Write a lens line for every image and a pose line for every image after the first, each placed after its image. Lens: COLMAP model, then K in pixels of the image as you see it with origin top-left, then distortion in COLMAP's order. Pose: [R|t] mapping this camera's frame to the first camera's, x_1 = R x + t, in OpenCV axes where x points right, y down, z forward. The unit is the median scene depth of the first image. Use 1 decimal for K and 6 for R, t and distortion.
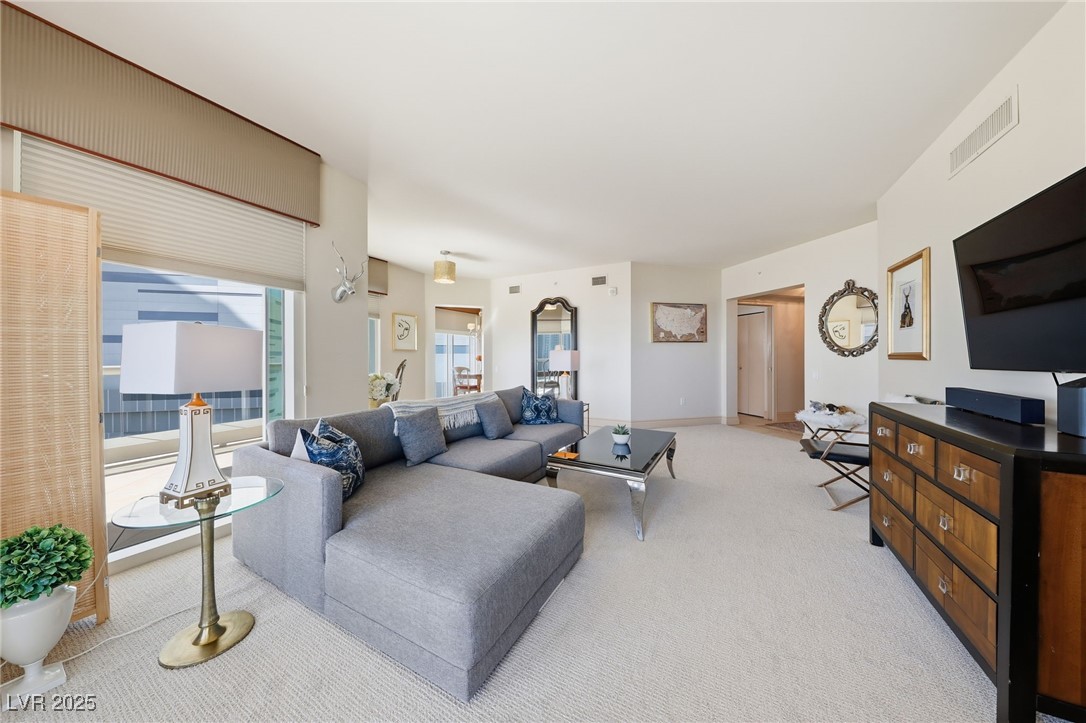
lens RADIAL K [[351.7, 0, 541.5], [0, 351.7, 355.1], [0, 0, 1]] dist [-0.000792, -0.000092]
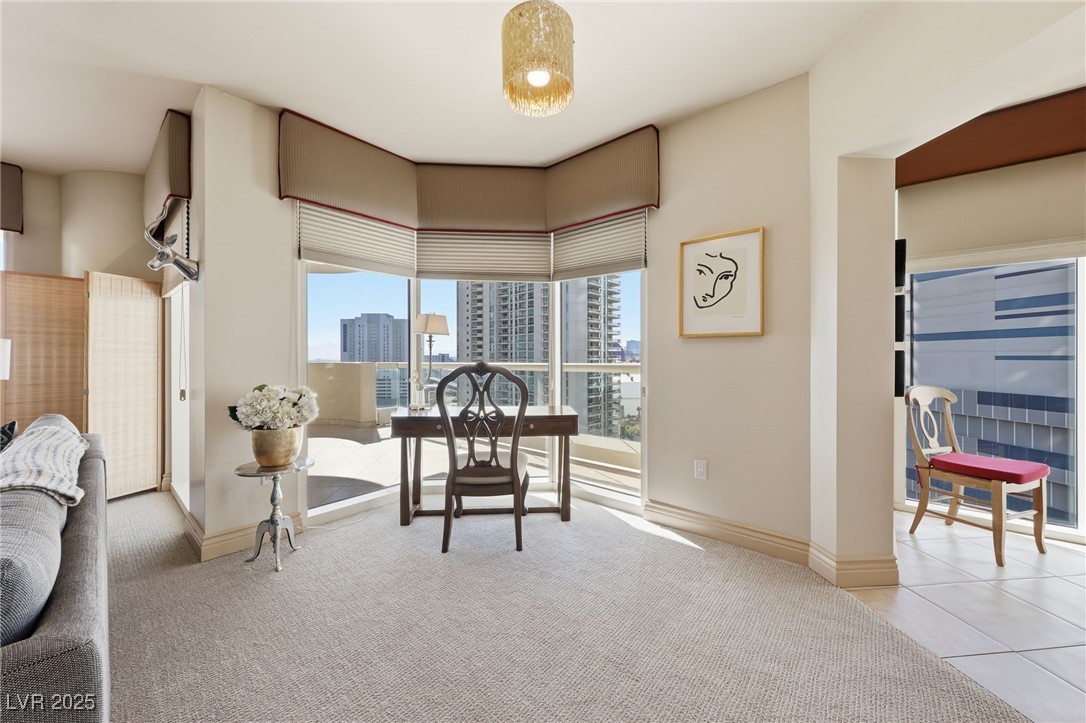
lens RADIAL K [[380.6, 0, 550.2], [0, 380.6, 355.2], [0, 0, 1]] dist [0.001950, 0.000061]
pose [[-0.230144, 0.000678, -0.973156, 0.026936], [0.005026, 0.999987, -0.000492, 0.004552], [0.973144, -0.005004, -0.230145, 0.923815]]
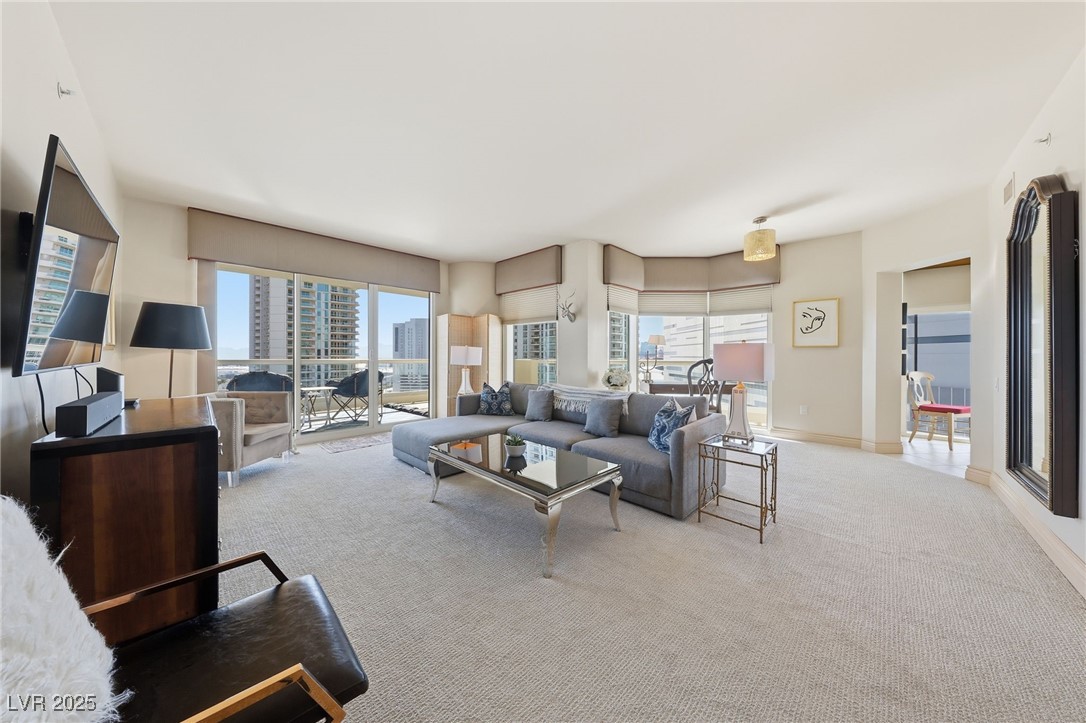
lens RADIAL K [[351.7, 0, 541.5], [0, 351.7, 355.1], [0, 0, 1]] dist [-0.000792, -0.000092]
pose [[-0.287534, -0.000168, -0.957770, 0.511254], [0.000993, 0.999999, -0.000473, 0.003472], [0.957770, -0.001087, -0.287534, 0.653456]]
